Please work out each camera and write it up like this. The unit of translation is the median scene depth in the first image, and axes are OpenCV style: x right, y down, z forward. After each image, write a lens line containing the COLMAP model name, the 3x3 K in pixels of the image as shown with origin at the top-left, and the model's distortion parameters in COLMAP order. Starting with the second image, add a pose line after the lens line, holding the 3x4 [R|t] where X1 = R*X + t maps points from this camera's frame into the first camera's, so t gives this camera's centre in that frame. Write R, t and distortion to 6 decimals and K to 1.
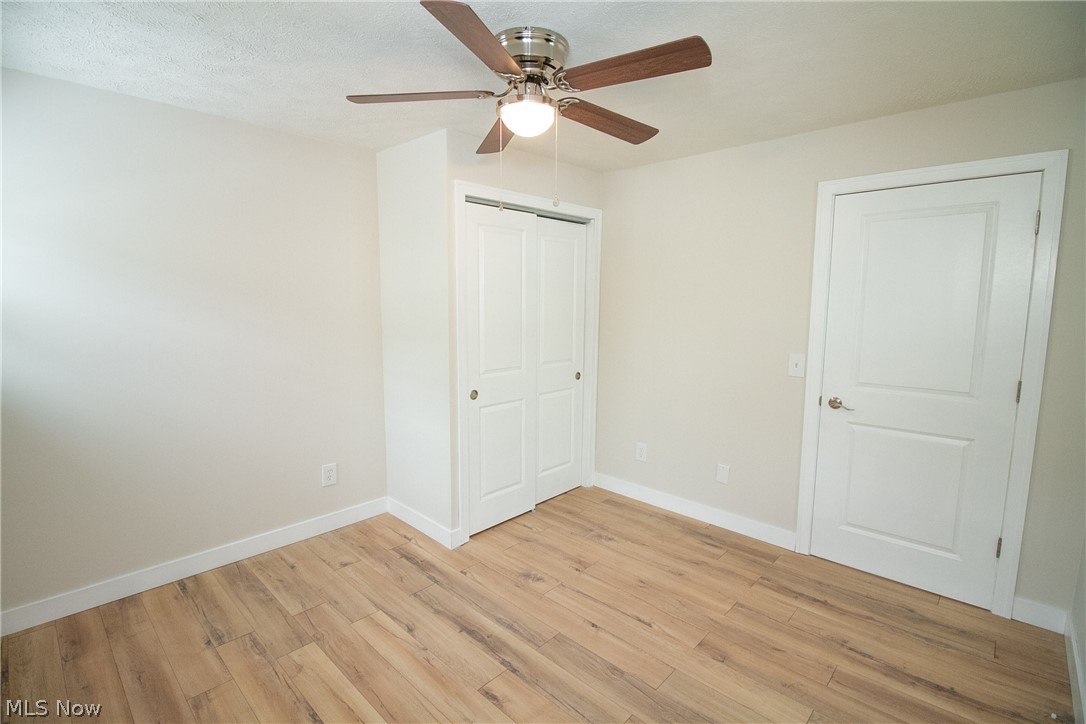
lens RADIAL K [[509.4, 0, 536.3], [0, 509.4, 359.2], [0, 0, 1]] dist [0.001461, -0.014629]
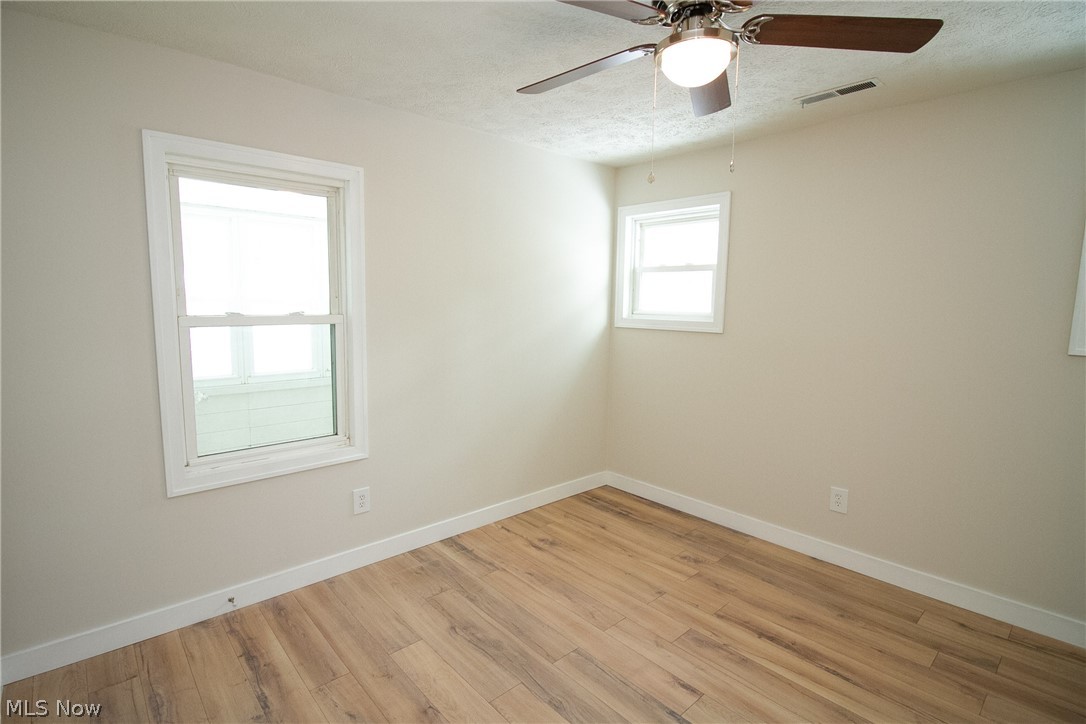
lens RADIAL K [[524.4, 0, 530.8], [0, 524.4, 359.4], [0, 0, 1]] dist [0.003117, -0.014942]
pose [[-0.996739, -0.025917, 0.076412, 0.124902], [-0.006921, 0.970984, 0.239045, -0.167591], [-0.080390, 0.237737, -0.967997, 1.484829]]
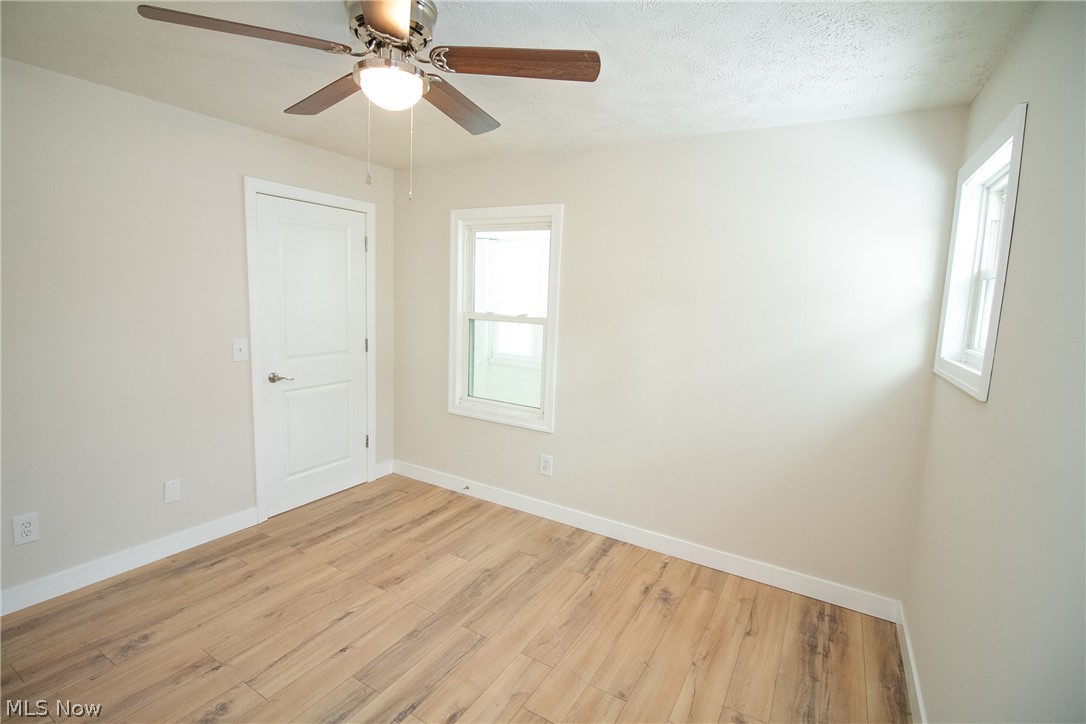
lens RADIAL K [[509.4, 0, 536.3], [0, 509.4, 359.2], [0, 0, 1]] dist [0.001461, -0.014629]
pose [[-0.231212, -0.134928, 0.963502, -0.746324], [0.073858, 0.985044, 0.155668, -0.103145], [-0.970096, 0.107154, -0.217788, 0.777462]]
